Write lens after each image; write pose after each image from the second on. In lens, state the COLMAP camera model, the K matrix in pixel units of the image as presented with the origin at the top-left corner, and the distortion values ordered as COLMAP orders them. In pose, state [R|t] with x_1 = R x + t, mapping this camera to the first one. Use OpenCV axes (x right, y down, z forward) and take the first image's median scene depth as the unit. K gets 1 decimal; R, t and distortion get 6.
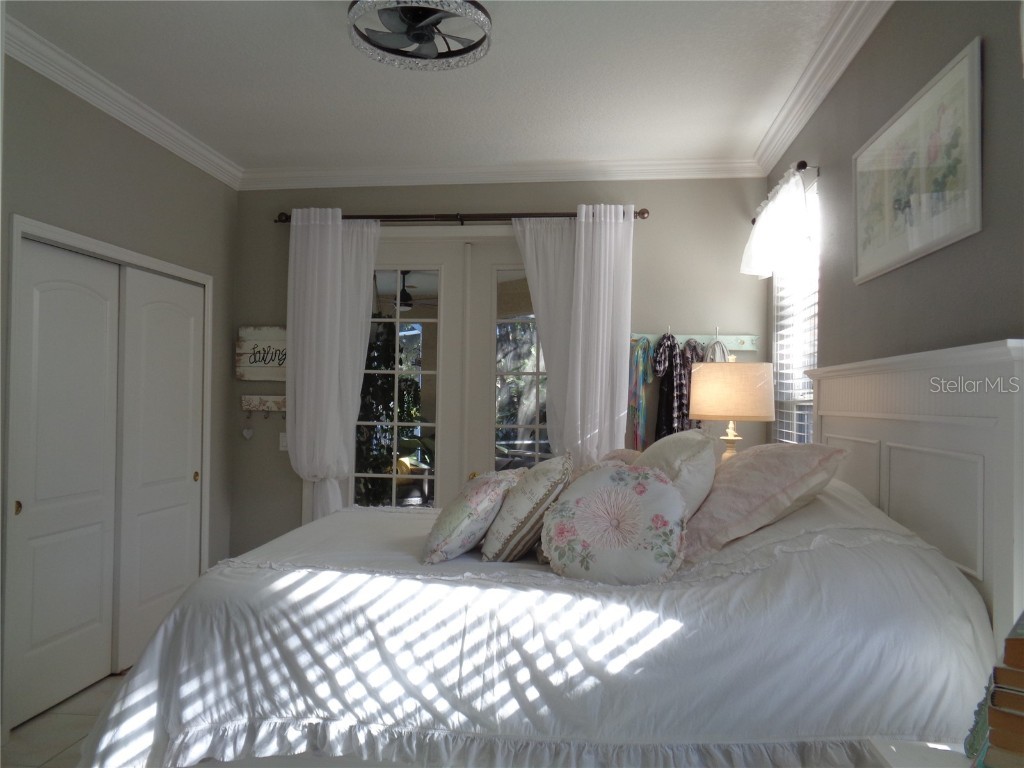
lens RADIAL K [[757.8, 0, 512.1], [0, 757.8, 401.8], [0, 0, 1]] dist [-0.000637, 0.001746]
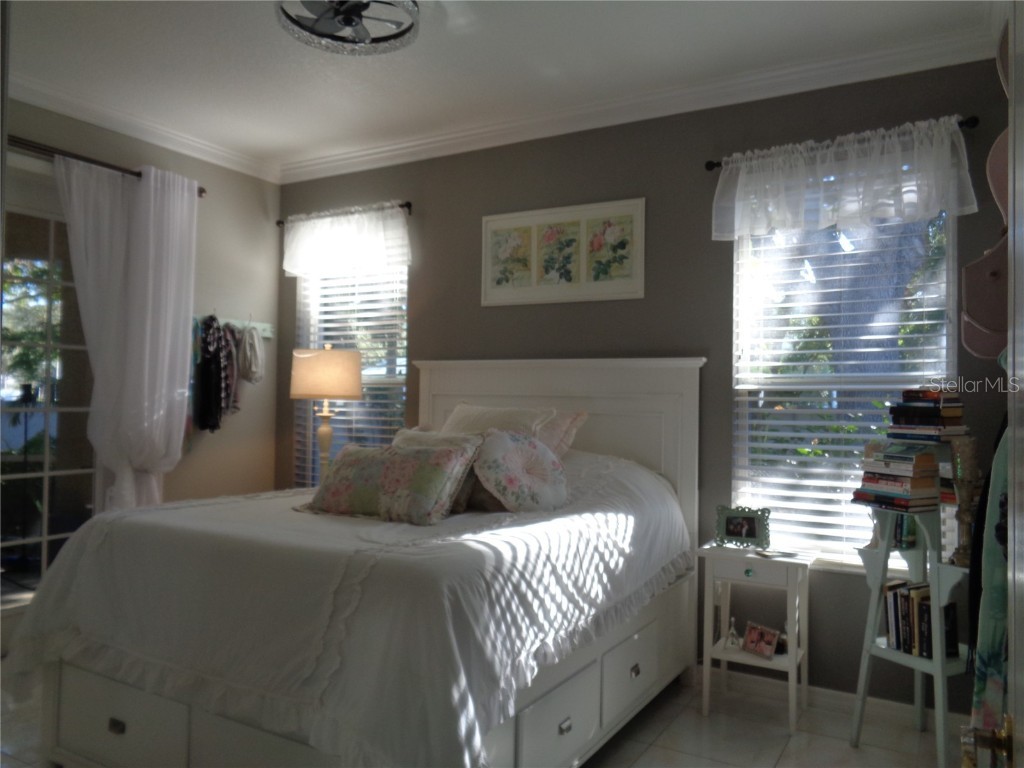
lens RADIAL K [[769.0, 0, 508.5], [0, 769.0, 390.2], [0, 0, 1]] dist [0.004066, 0.000036]
pose [[0.404967, 0.002986, 0.914327, -1.394754], [-0.010854, 0.999940, 0.001542, 0.010889], [-0.914267, -0.010548, 0.404975, 0.537504]]
